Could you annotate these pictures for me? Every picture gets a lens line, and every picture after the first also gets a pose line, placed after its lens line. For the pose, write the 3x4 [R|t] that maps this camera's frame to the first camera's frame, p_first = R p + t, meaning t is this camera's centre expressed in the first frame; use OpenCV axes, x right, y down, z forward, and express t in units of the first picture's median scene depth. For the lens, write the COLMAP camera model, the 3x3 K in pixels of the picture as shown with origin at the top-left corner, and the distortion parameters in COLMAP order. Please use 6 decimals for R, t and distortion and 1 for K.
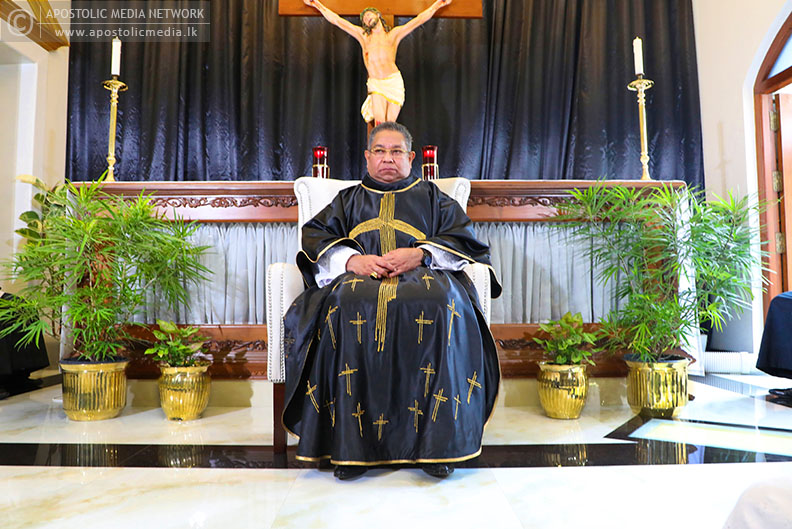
lens RADIAL K [[610.6, 0, 396.0], [0, 610.6, 264.5], [0, 0, 1]] dist [-0.064870, 0.000142]
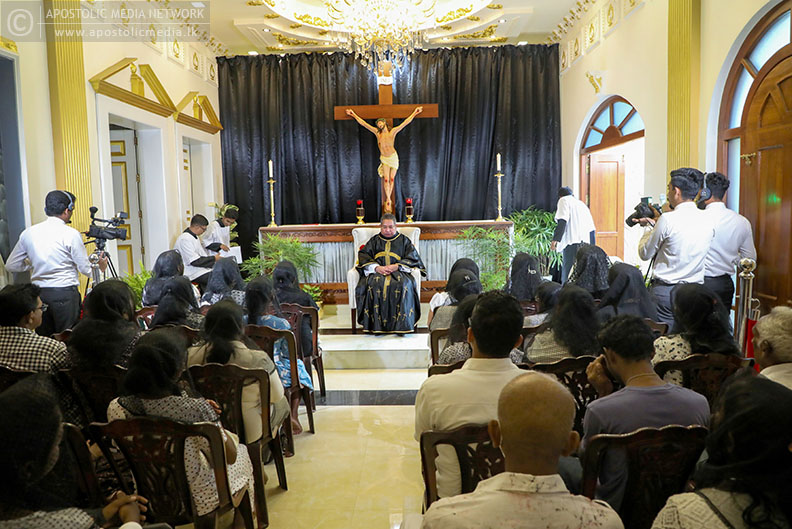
lens RADIAL K [[610.6, 0, 396.0], [0, 610.6, 264.5], [0, 0, 1]] dist [-0.064870, 0.000142]
pose [[0.999015, -0.019142, -0.040040, 0.115262], [0.025368, 0.986580, 0.161294, -0.398041], [0.036415, -0.162151, 0.986094, -1.546661]]
